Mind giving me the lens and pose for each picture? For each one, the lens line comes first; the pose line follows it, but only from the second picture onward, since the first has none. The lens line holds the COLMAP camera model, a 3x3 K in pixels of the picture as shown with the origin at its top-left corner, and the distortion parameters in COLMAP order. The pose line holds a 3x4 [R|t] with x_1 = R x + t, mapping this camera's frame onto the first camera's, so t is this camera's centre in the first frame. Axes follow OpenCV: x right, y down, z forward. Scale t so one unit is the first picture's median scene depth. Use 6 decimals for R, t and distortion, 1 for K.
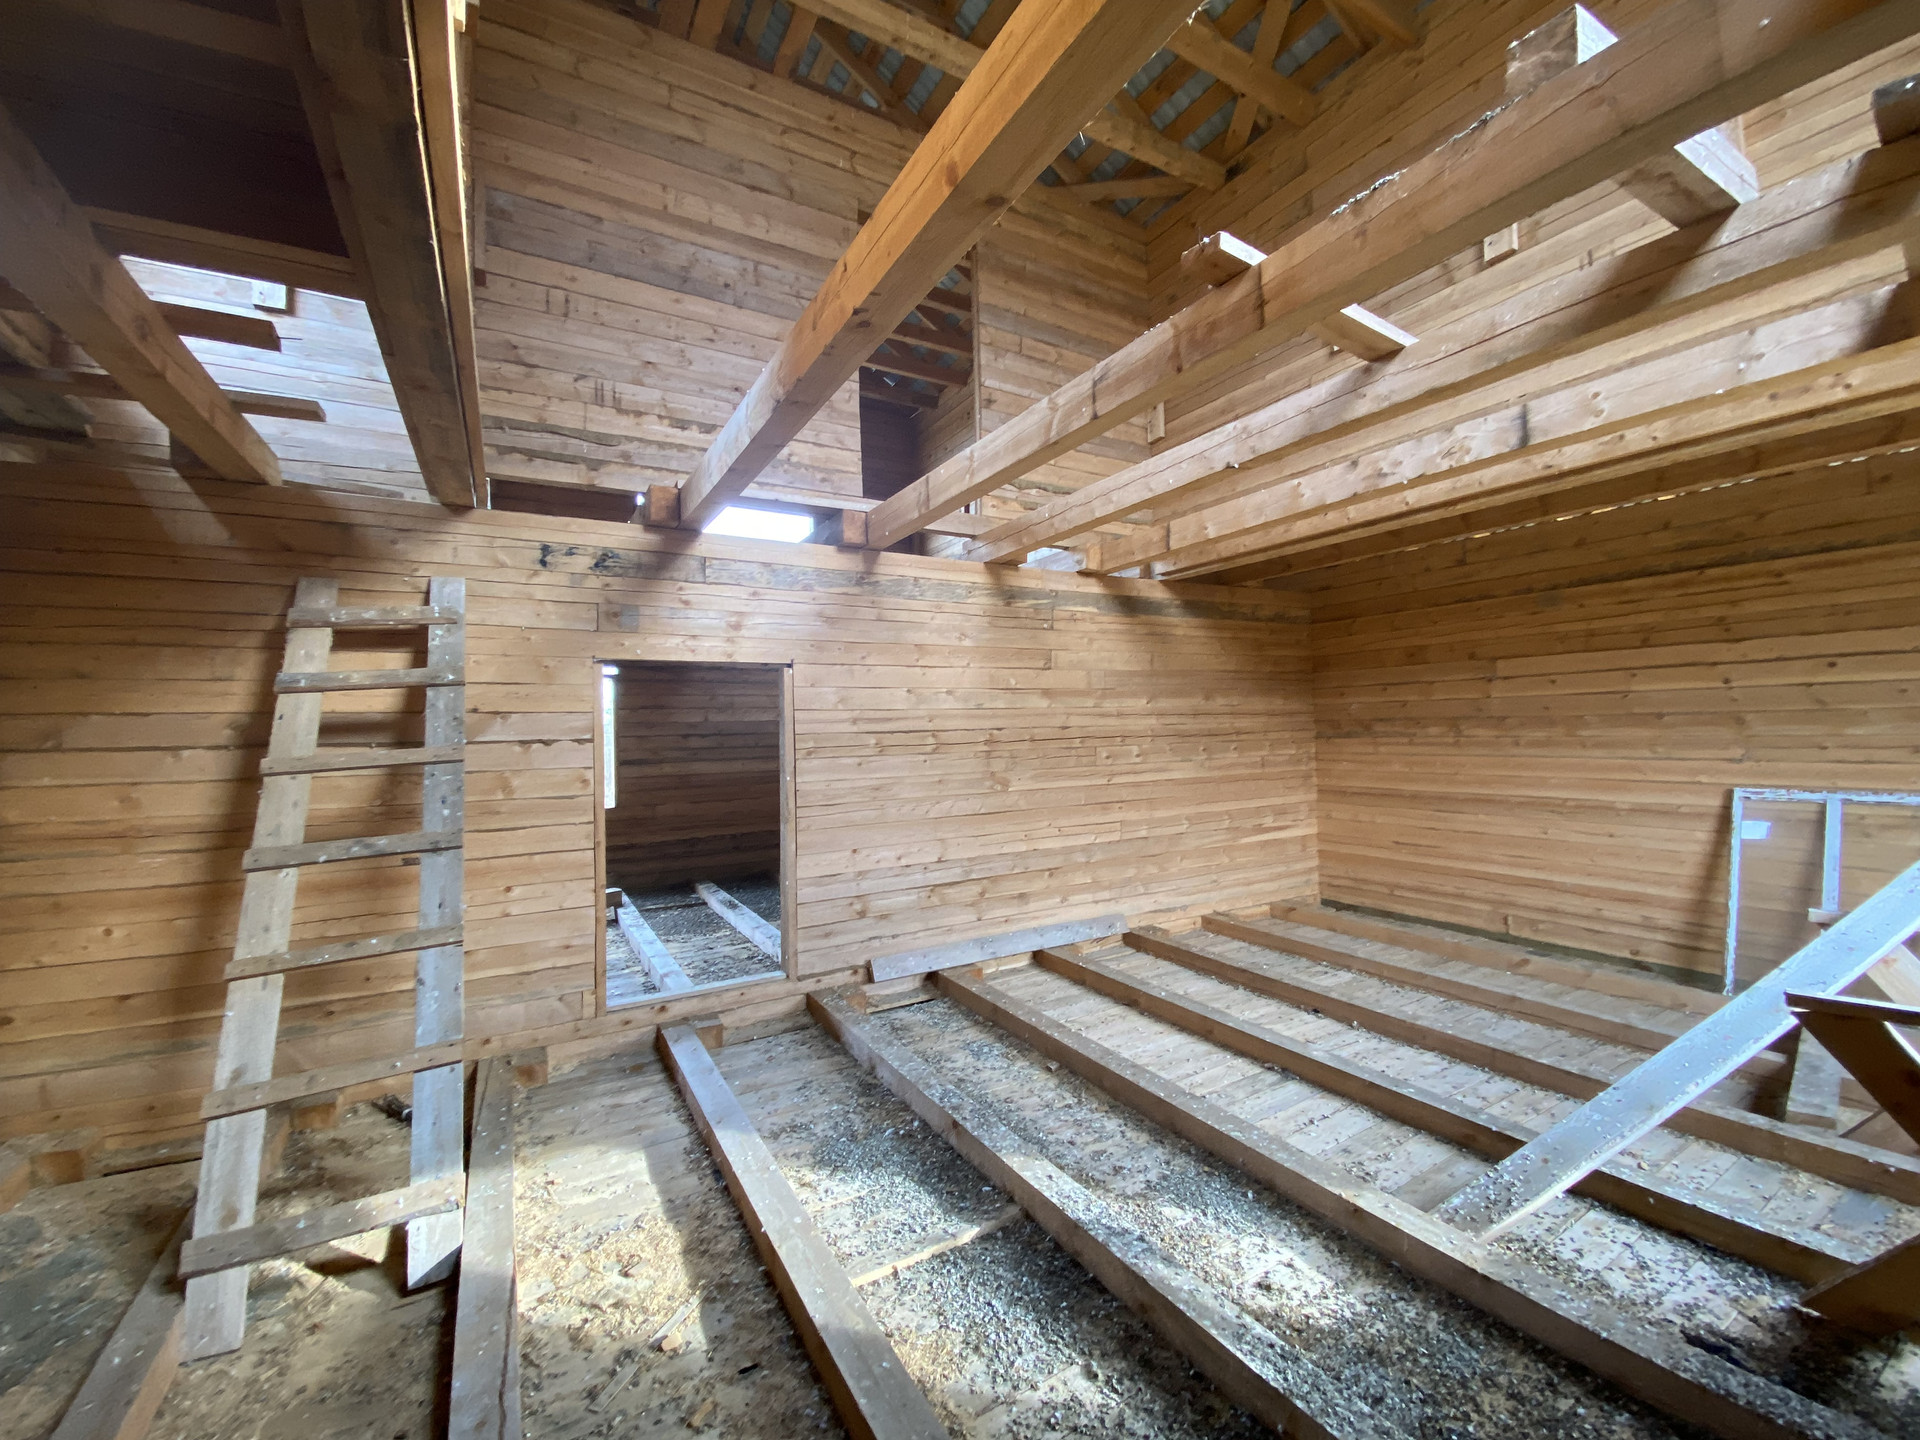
lens RADIAL K [[776.9, 0, 962.1], [0, 776.9, 722.0], [0, 0, 1]] dist [0.005125, -0.006184]
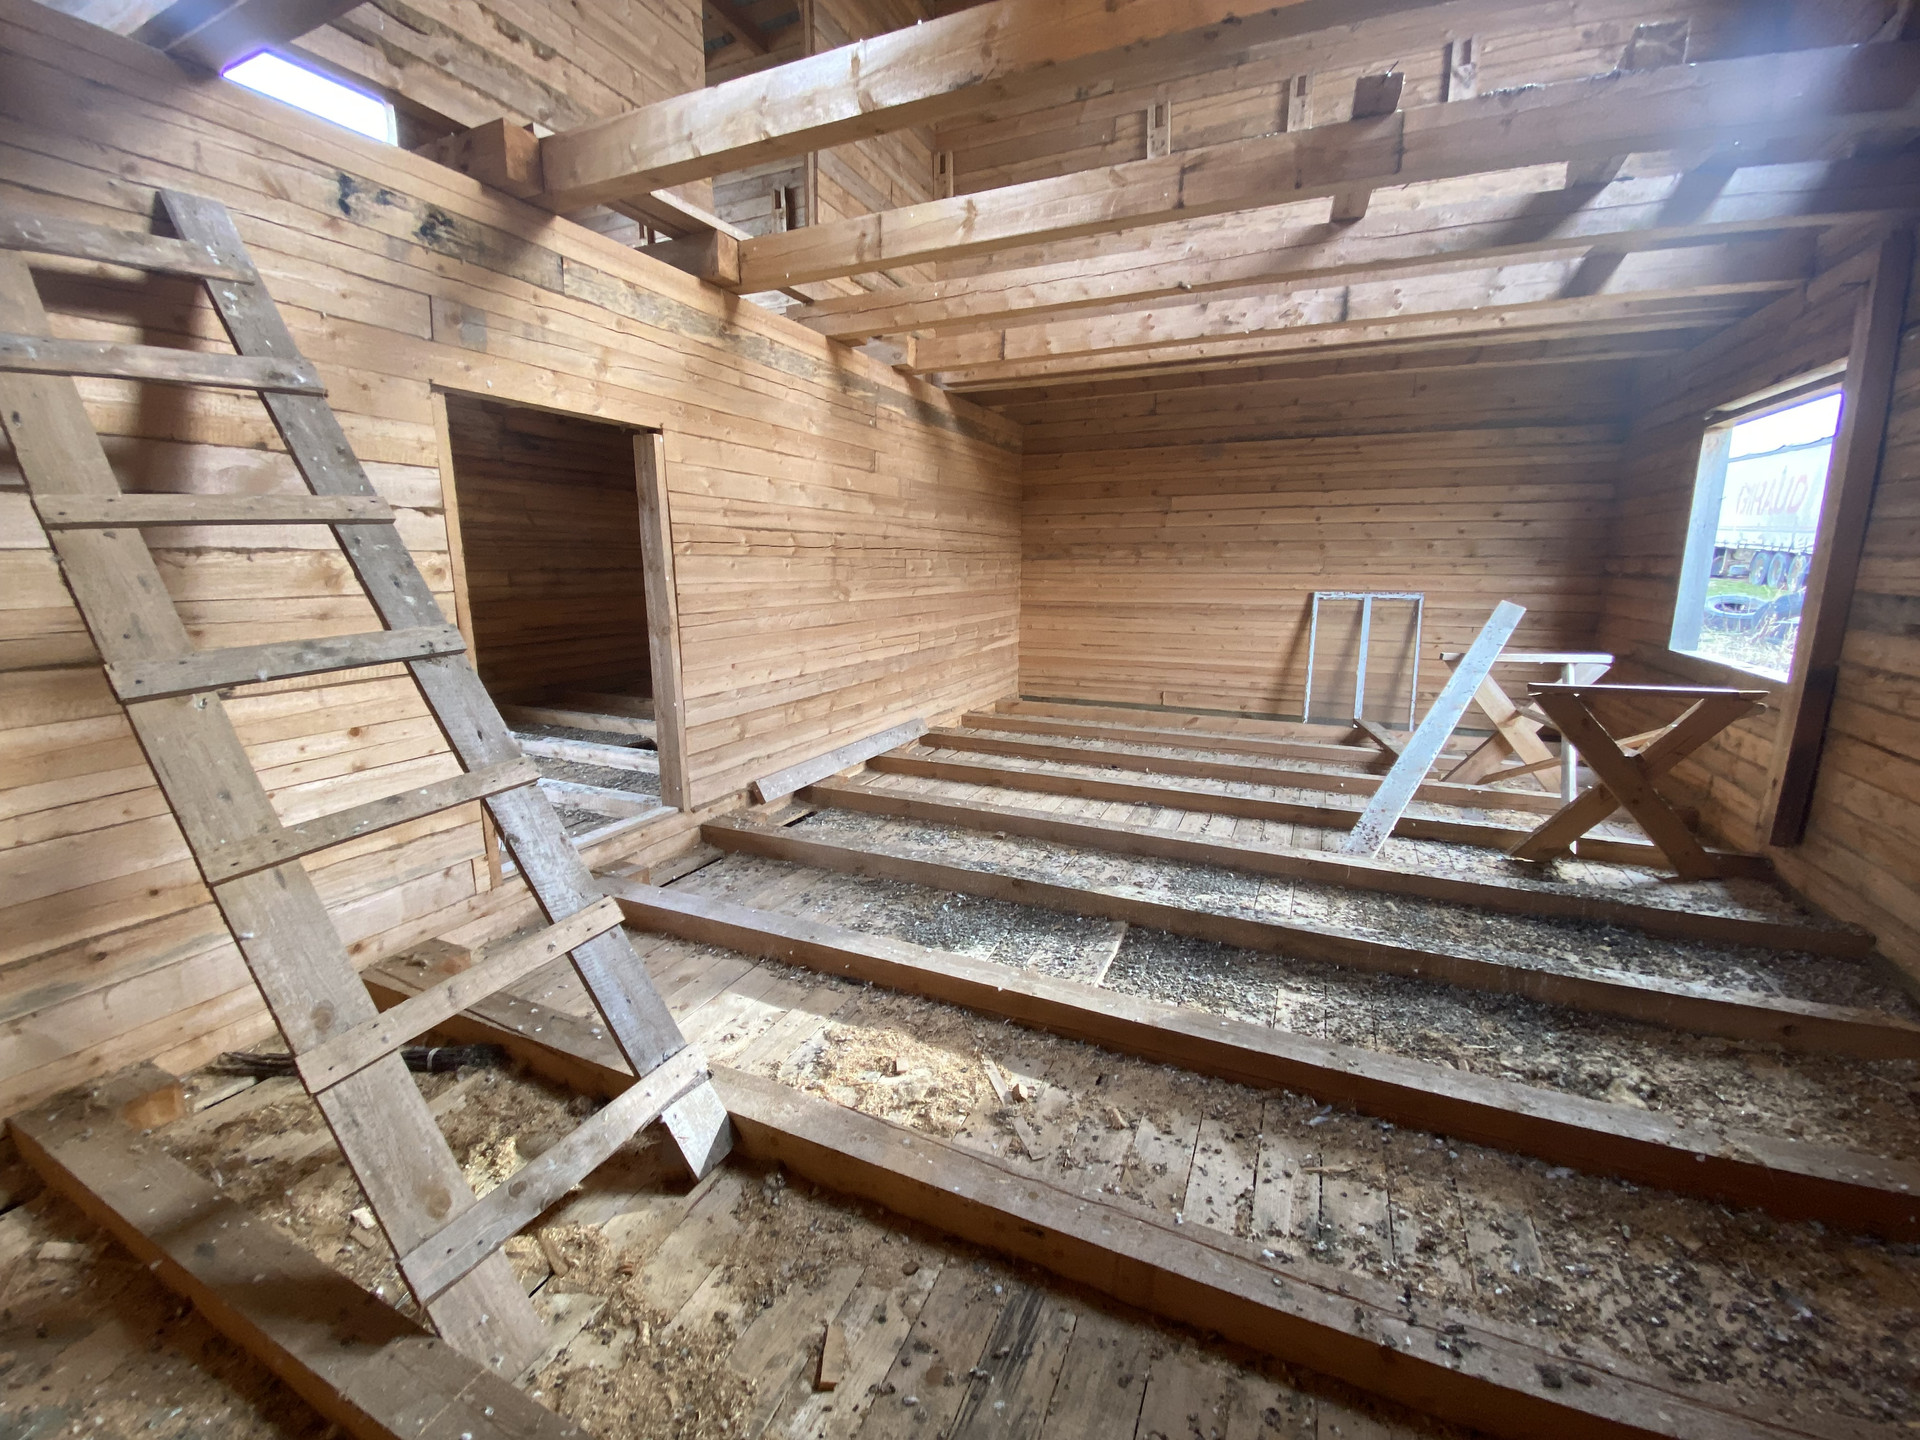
lens RADIAL K [[776.9, 0, 972.5], [0, 776.9, 739.5], [0, 0, 1]] dist [0.005125, -0.006184]
pose [[0.810182, -0.107916, 0.576159, -0.438233], [-0.024398, 0.975847, 0.217087, 0.049662], [-0.585670, -0.189937, 0.787981, 0.127399]]
